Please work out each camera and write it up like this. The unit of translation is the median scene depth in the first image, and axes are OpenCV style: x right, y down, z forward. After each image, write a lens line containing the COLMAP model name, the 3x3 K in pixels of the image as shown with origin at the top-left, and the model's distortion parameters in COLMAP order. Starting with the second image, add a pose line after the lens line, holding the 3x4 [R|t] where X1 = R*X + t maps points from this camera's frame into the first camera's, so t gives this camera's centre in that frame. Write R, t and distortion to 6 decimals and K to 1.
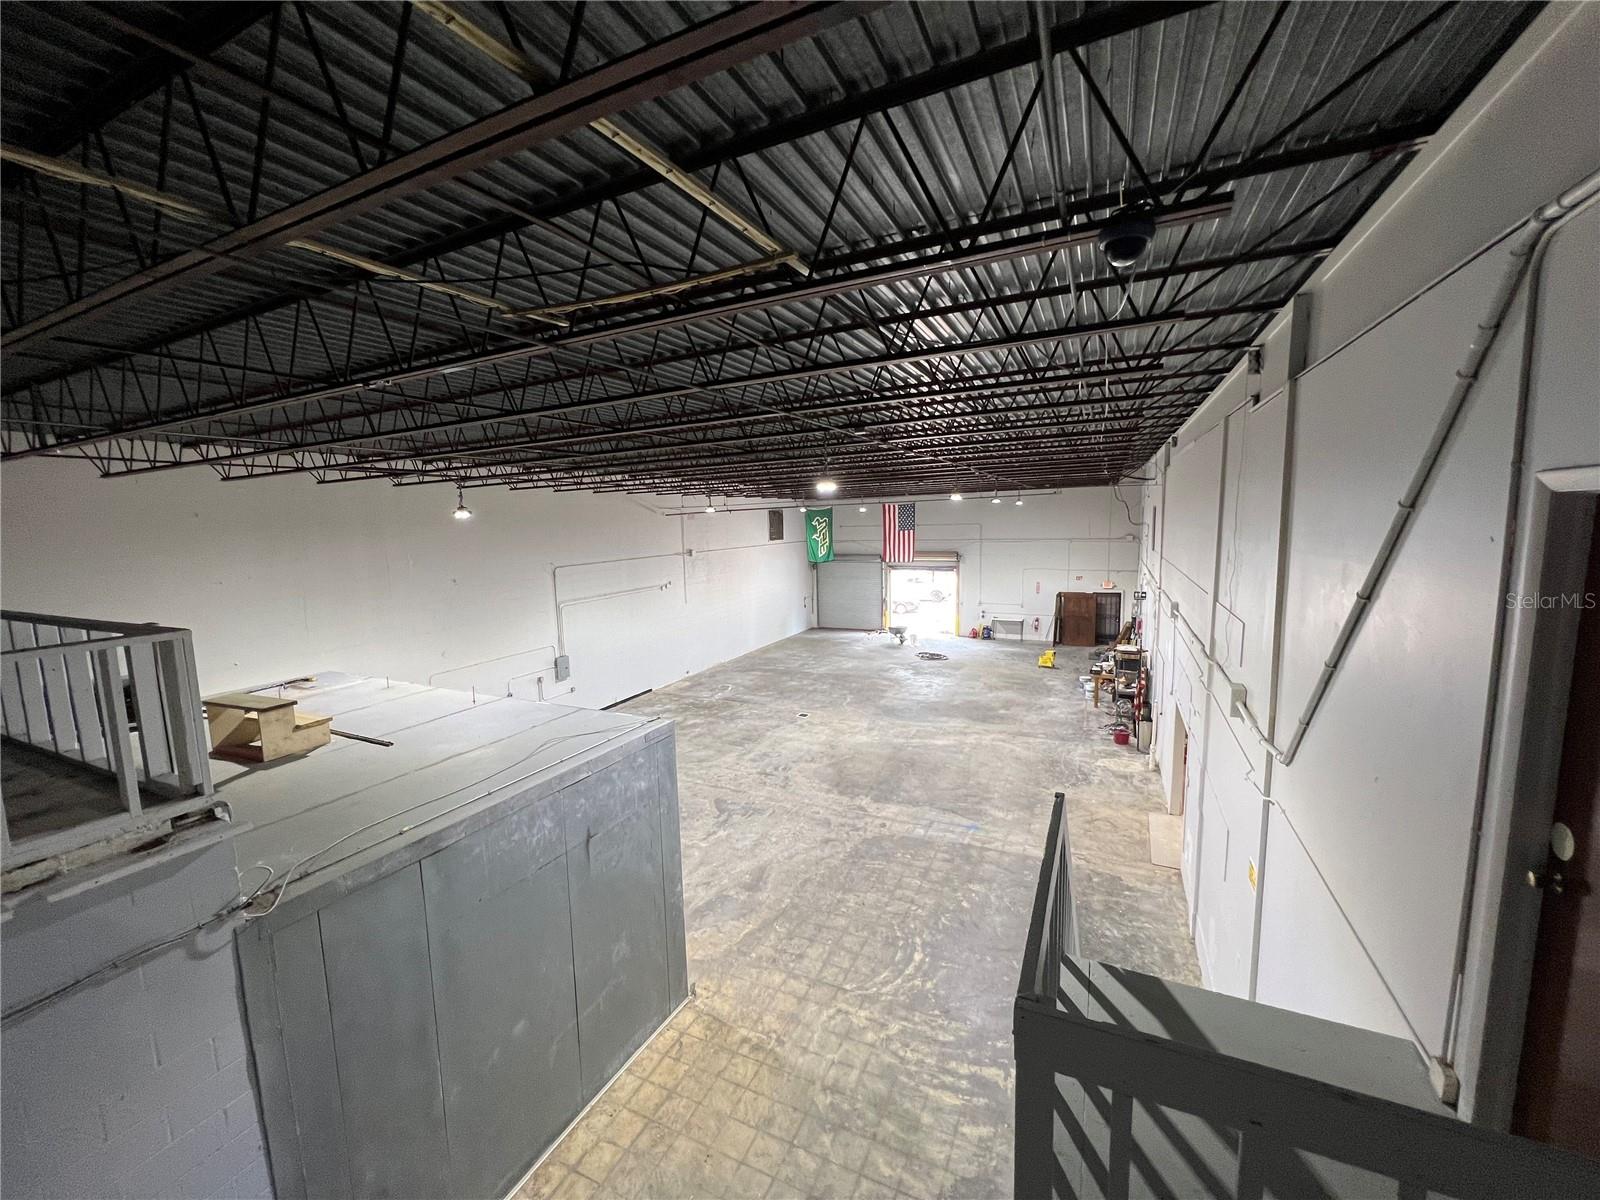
lens RADIAL K [[633.6, 0, 798.2], [0, 633.6, 599.8], [0, 0, 1]] dist [0.001643, 0.000021]
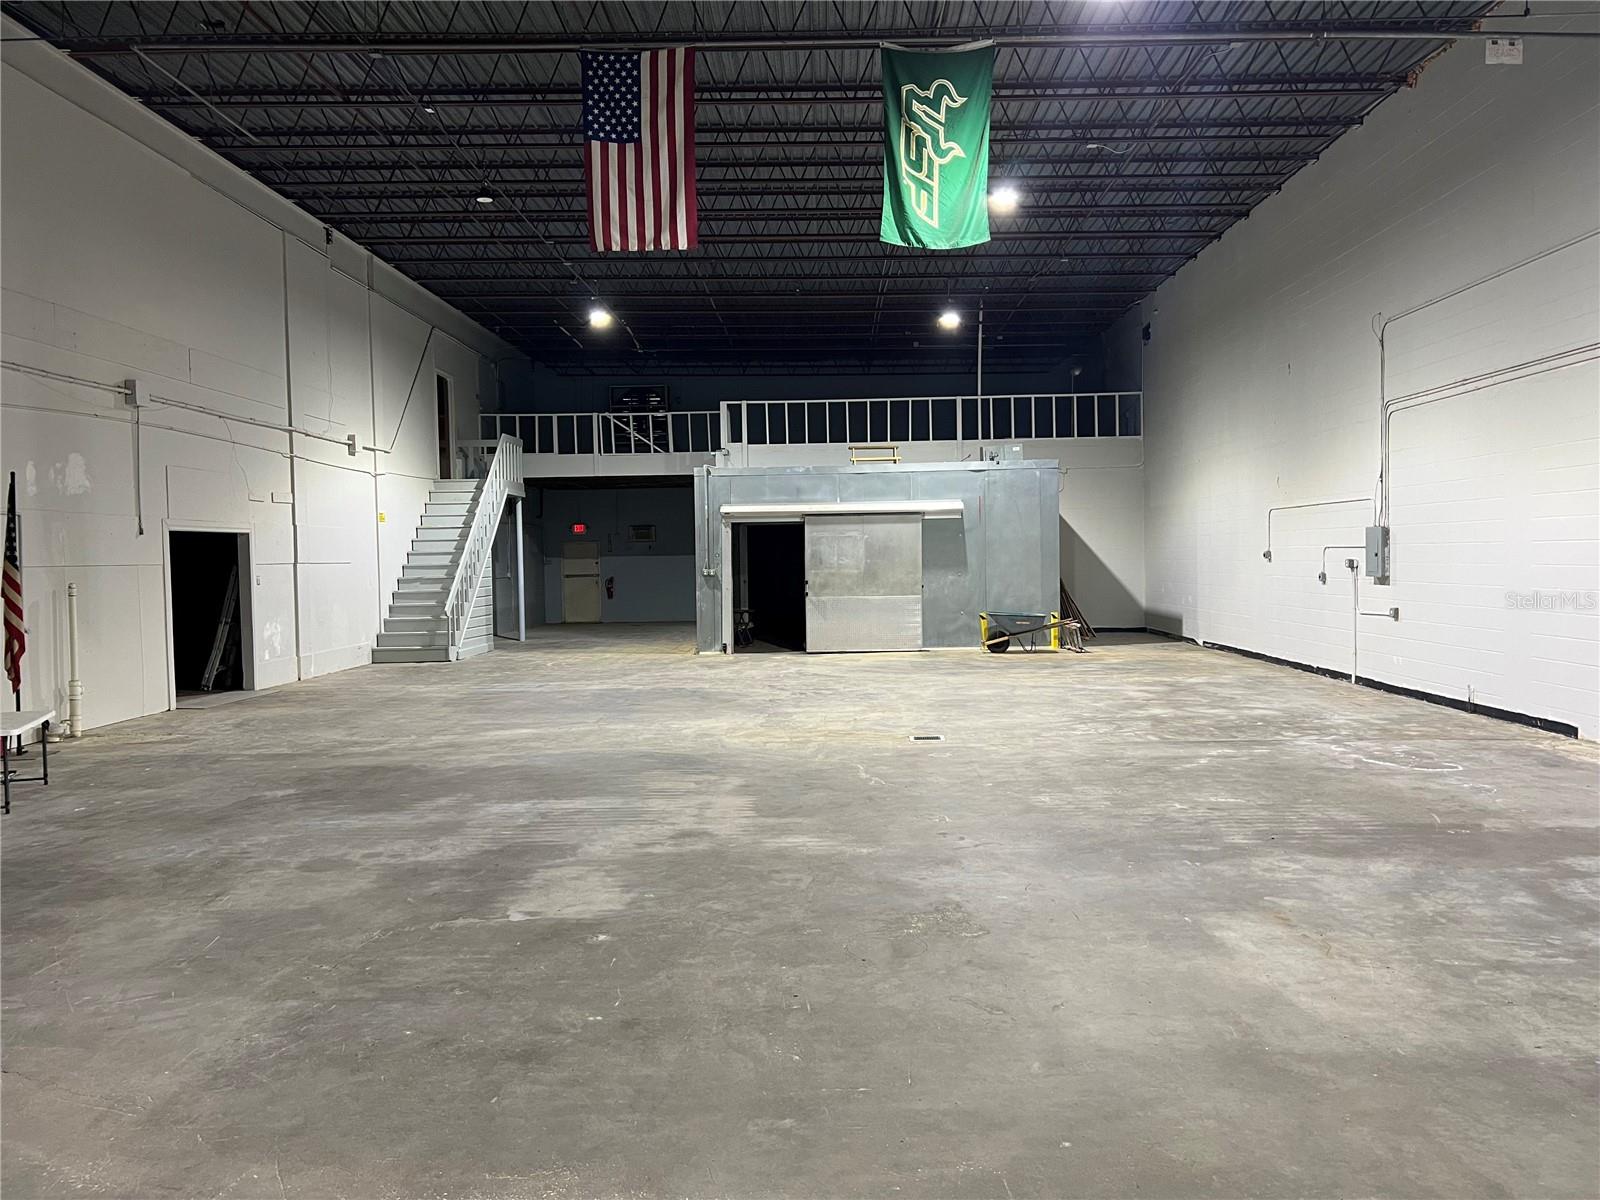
lens RADIAL K [[1227.9, 0, 798.6], [0, 1227.9, 603.6], [0, 0, 1]] dist [0.011870, 0.000720]
pose [[-0.904481, 0.058552, -0.422475, 0.567960], [-0.012257, 0.986555, 0.162970, 0.006997], [0.426337, 0.152582, -0.891603, 2.477501]]
